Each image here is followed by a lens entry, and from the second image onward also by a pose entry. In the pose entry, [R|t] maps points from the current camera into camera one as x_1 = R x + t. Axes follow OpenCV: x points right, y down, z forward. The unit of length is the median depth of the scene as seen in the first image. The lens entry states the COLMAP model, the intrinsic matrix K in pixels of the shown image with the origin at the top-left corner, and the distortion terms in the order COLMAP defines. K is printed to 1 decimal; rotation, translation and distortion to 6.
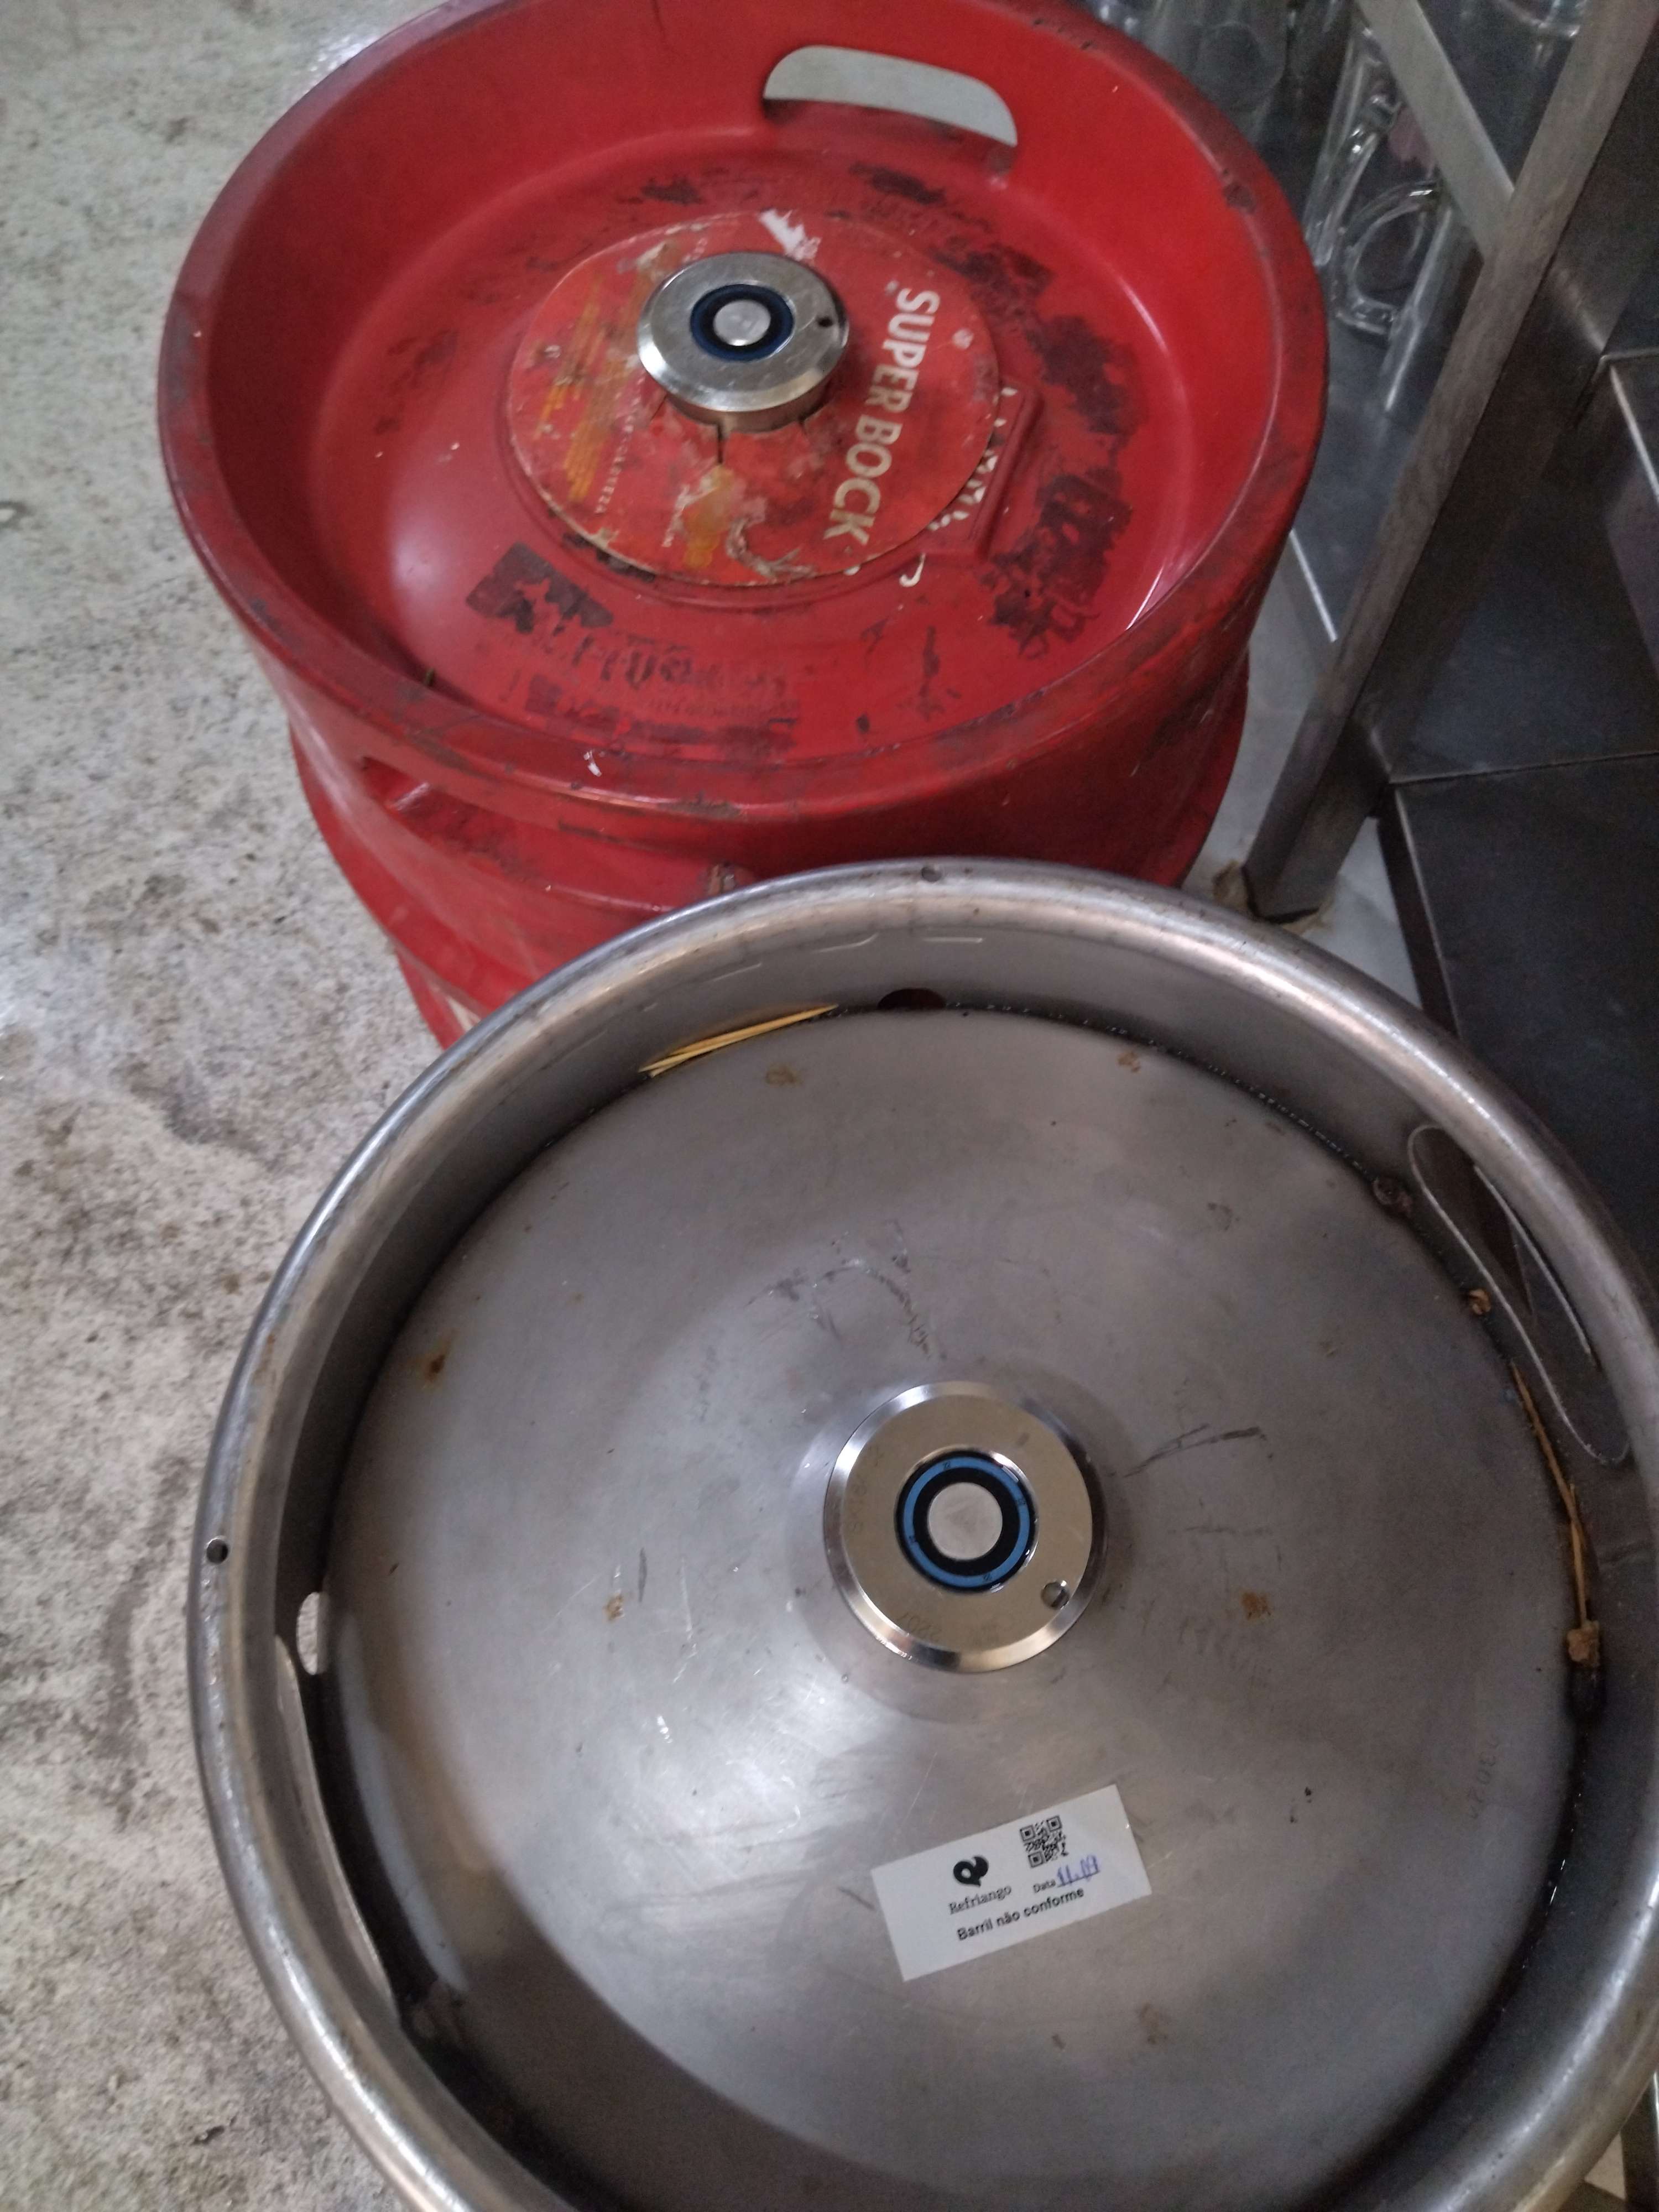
lens RADIAL K [[1637.6, 0, 831.8], [0, 1637.6, 1137.0], [0, 0, 1]] dist [-0.006827, 0.000204]
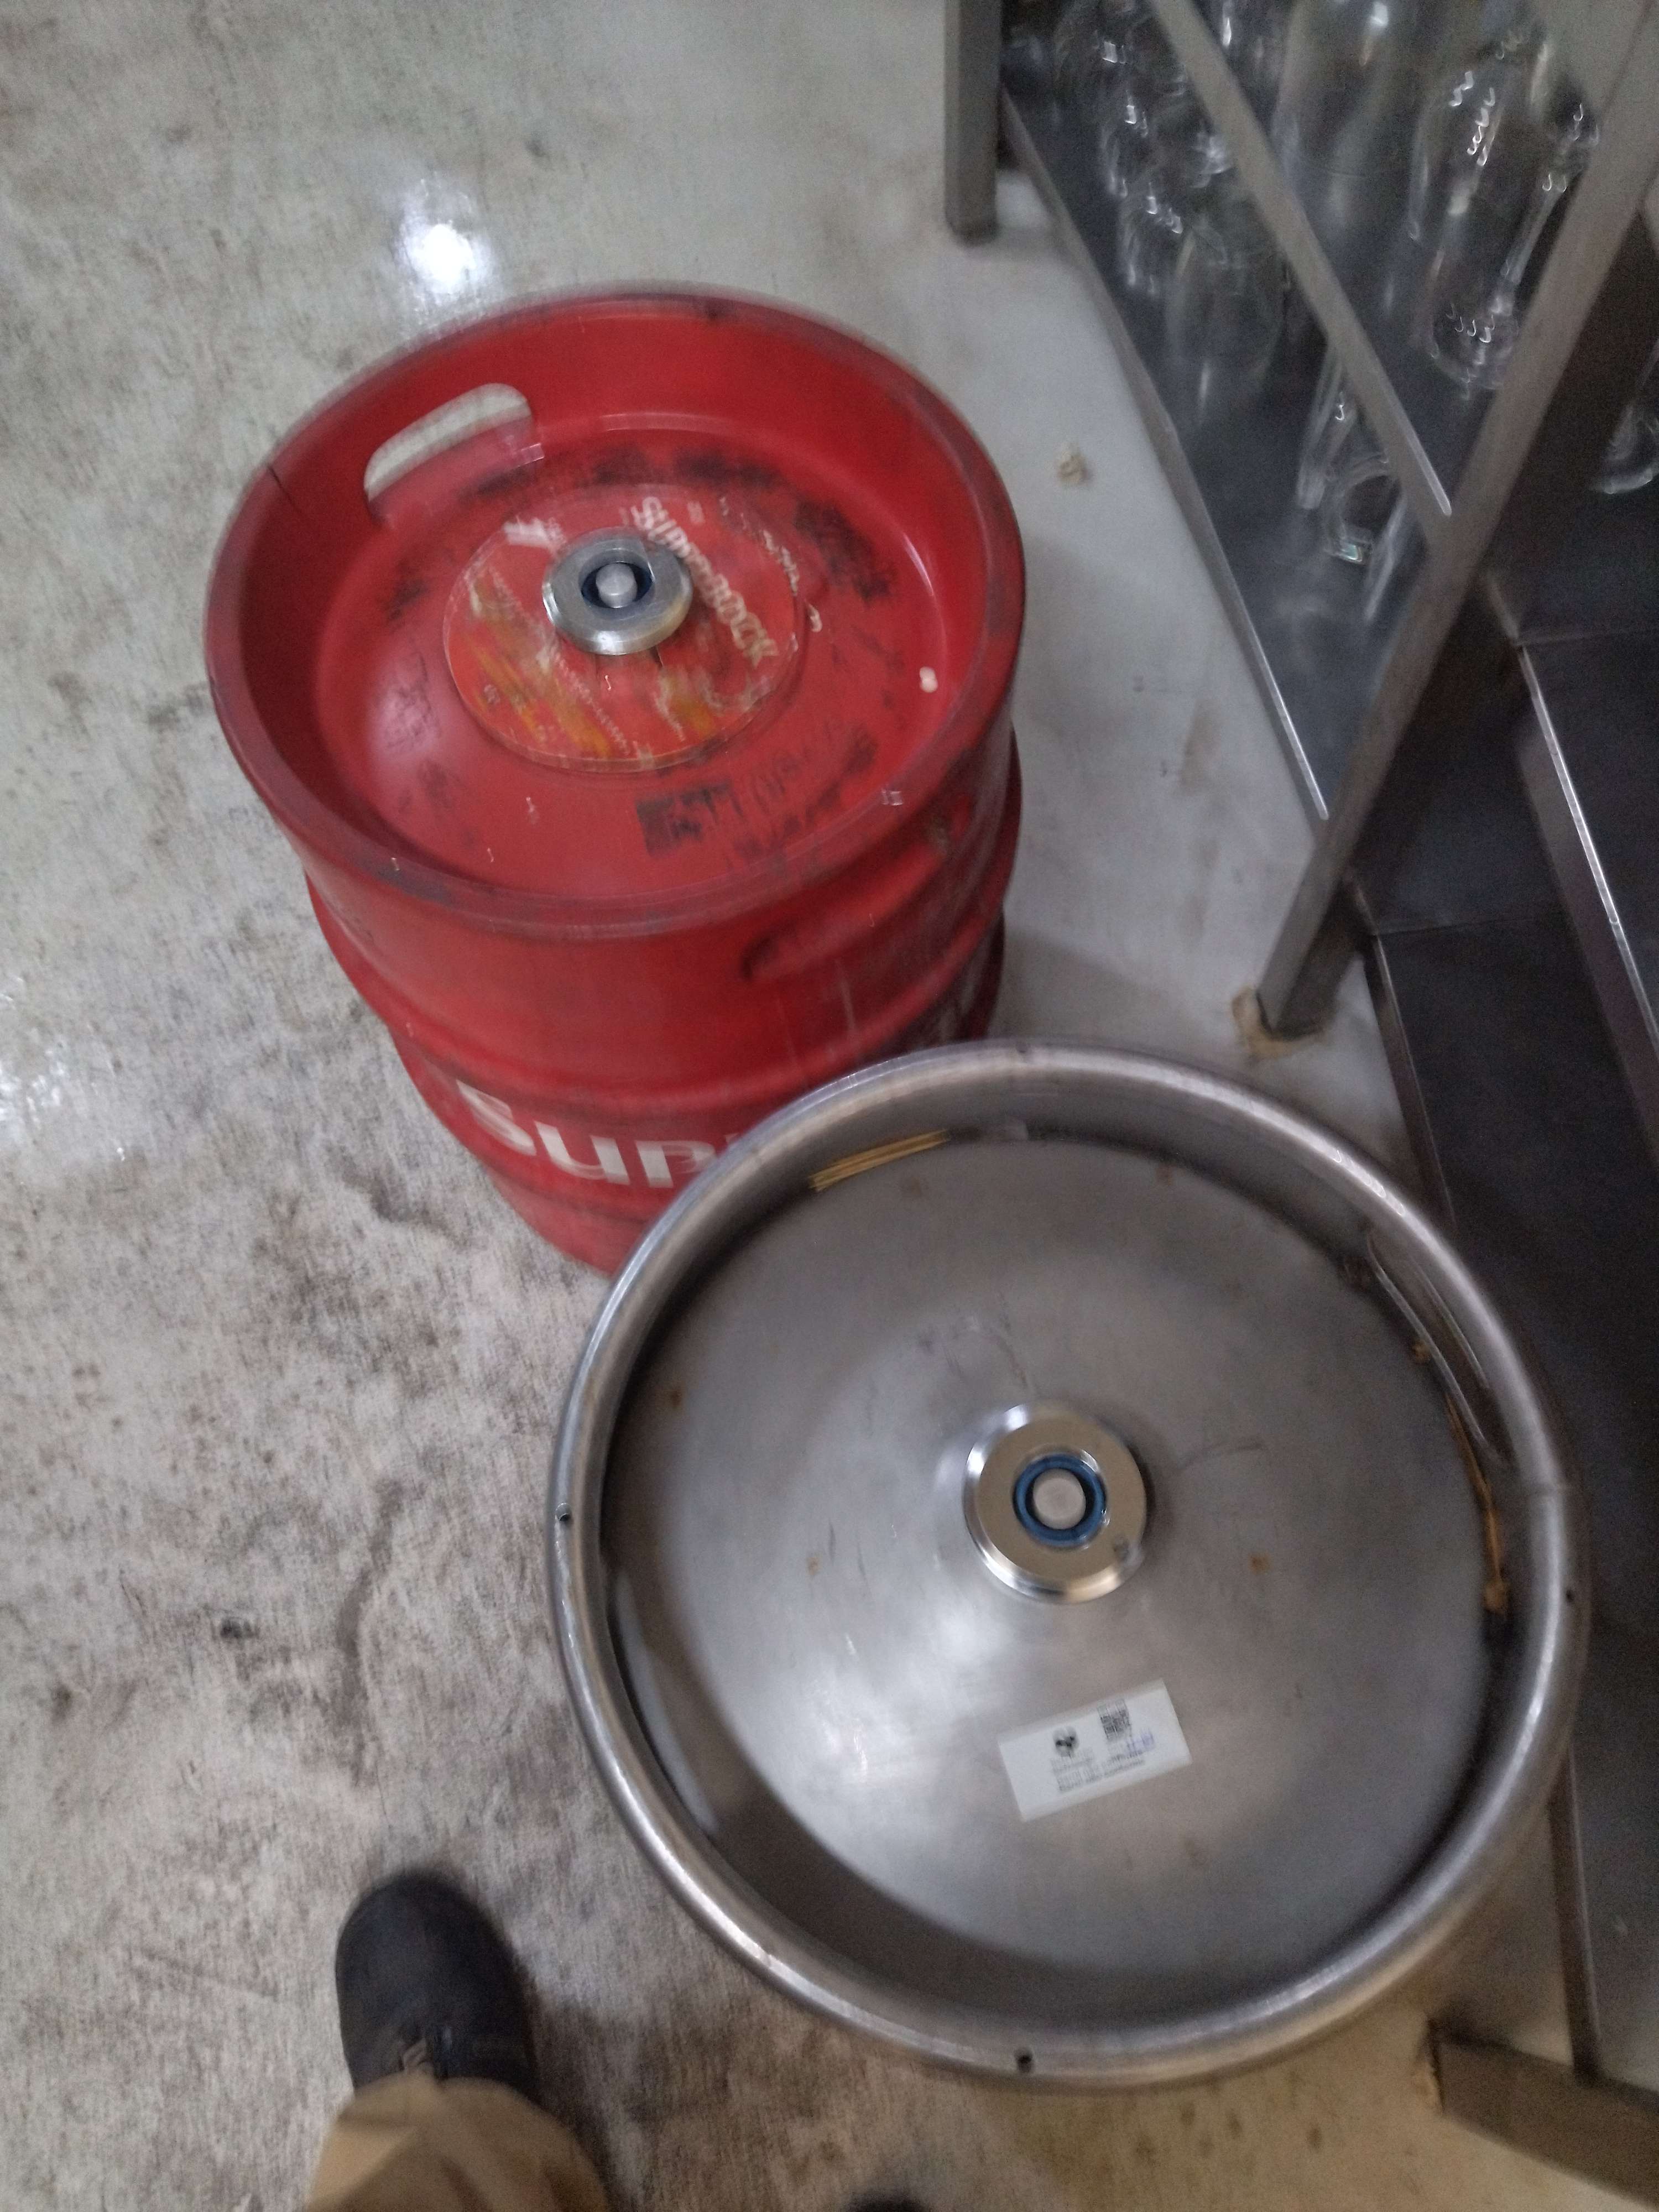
lens RADIAL K [[1655.0, 0, 820.2], [0, 1655.0, 1108.3], [0, 0, 1]] dist [0.097942, -0.182183]
pose [[0.999787, -0.005071, -0.019986, -0.054495], [0.004183, 0.999013, -0.044225, -0.029384], [0.020191, 0.044132, 0.998822, -0.280748]]
